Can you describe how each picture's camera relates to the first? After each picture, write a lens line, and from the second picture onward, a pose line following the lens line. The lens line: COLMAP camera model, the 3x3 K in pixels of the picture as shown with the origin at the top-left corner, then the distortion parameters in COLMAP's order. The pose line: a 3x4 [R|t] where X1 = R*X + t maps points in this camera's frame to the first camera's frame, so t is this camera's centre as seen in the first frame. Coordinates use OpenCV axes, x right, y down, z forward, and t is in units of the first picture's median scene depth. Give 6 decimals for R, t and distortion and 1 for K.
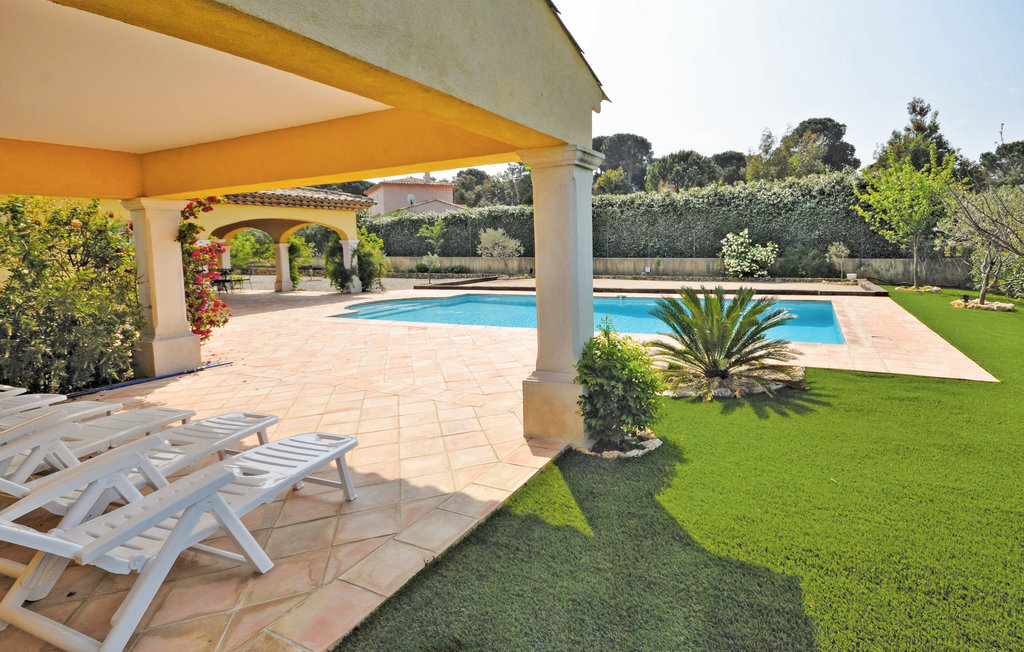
lens RADIAL K [[456.4, 0, 595.5], [0, 456.4, 279.9], [0, 0, 1]] dist [0.001767, 0.000327]
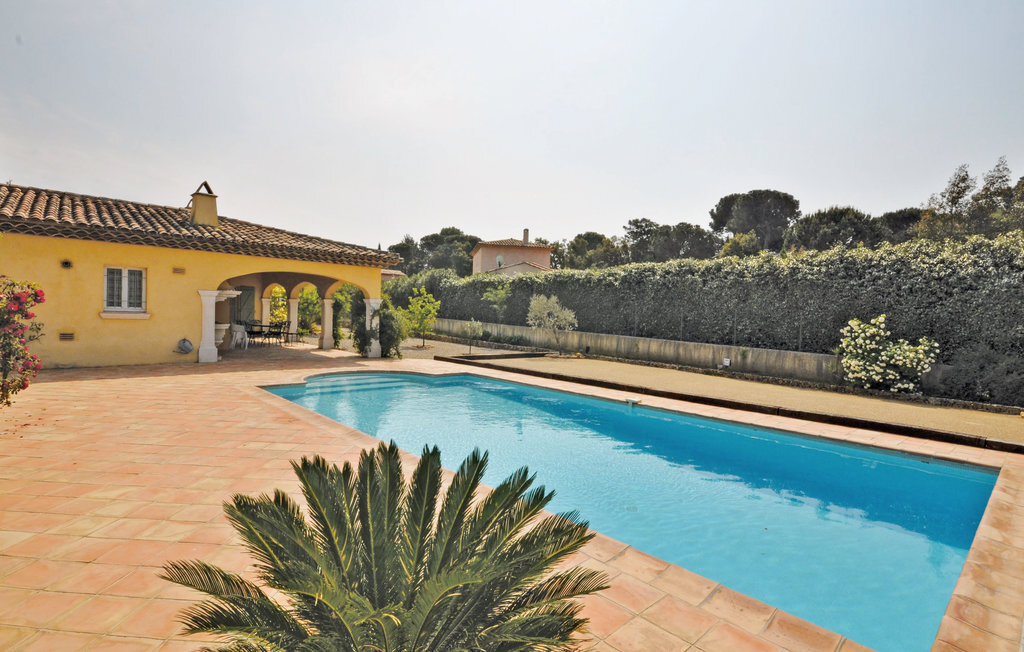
lens RADIAL K [[505.6, 0, 543.9], [0, 505.6, 330.7], [0, 0, 1]] dist [0.001839, -0.000124]
pose [[0.936027, 0.073946, -0.344071, 0.121132], [-0.090749, 0.995328, -0.032968, -0.020579], [0.340026, 0.062083, 0.938365, 0.160907]]
